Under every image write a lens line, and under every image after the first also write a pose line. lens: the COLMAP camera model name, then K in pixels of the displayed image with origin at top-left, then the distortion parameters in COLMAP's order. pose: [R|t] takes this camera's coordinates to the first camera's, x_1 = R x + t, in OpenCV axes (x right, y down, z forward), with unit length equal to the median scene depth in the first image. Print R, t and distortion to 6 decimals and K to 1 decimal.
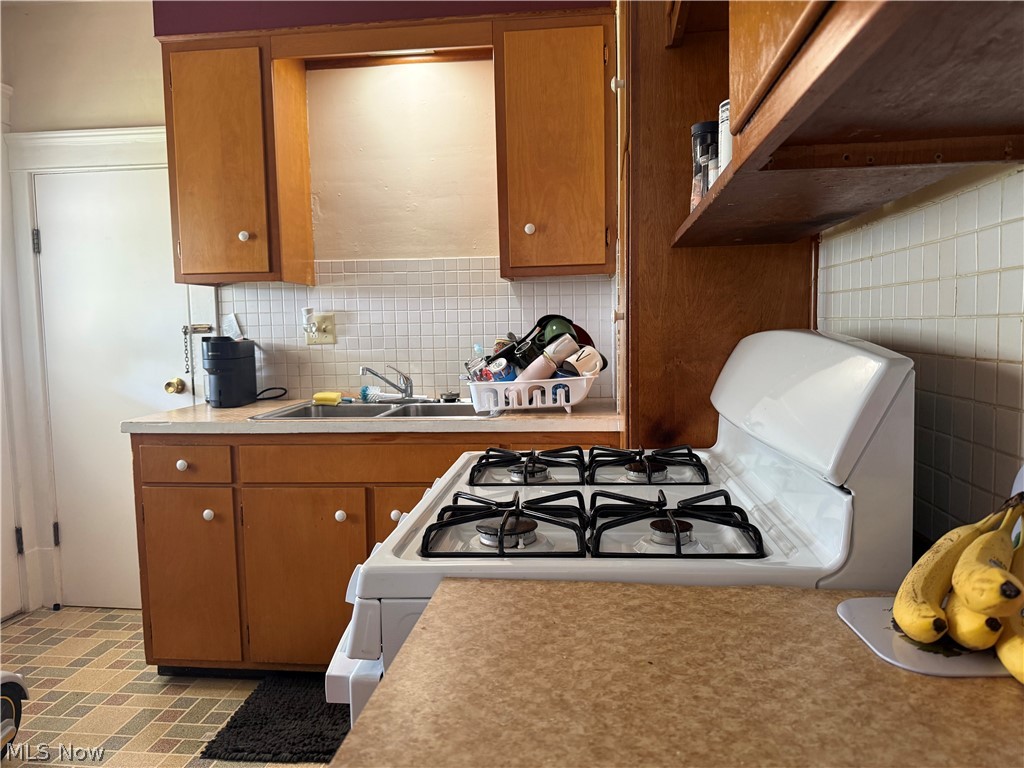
lens RADIAL K [[704.0, 0, 512.0], [0, 704.0, 384.0], [0, 0, 1]] dist [0.086630, -0.000052]
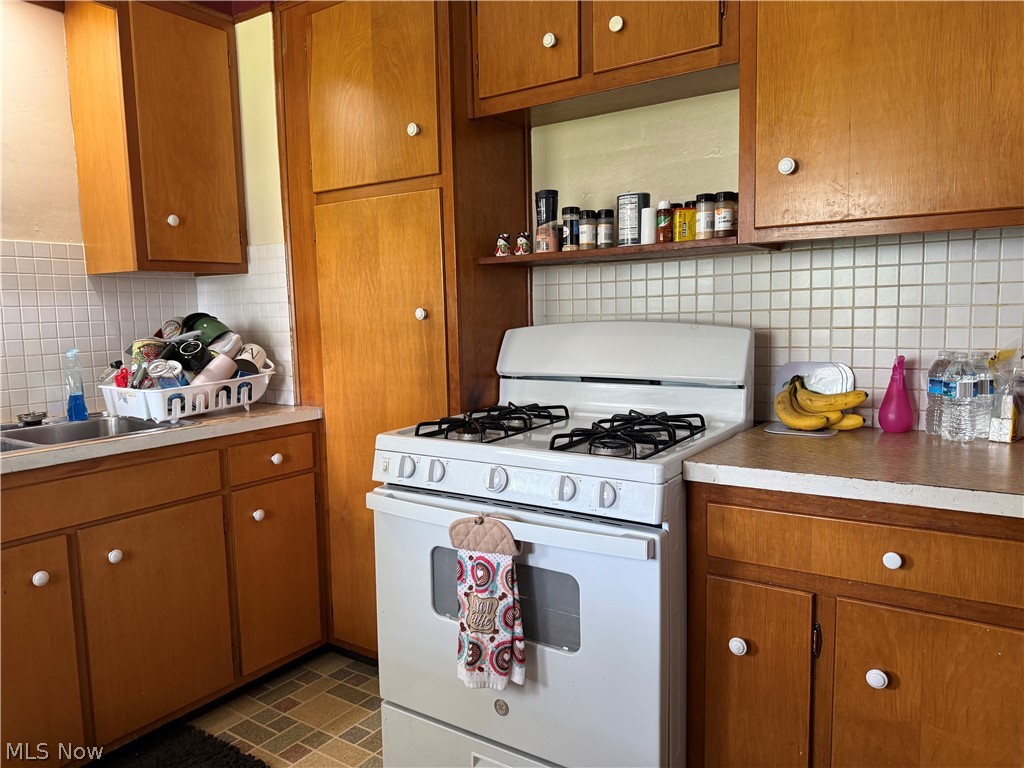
lens RADIAL K [[719.3, 0, 512.0], [0, 719.3, 384.0], [0, 0, 1]] dist [-0.002520, -0.002074]
pose [[0.463269, -0.080817, 0.882525, -0.645022], [0.088139, 0.995098, 0.044859, -0.009998], [-0.881824, 0.057003, 0.468121, 0.187839]]
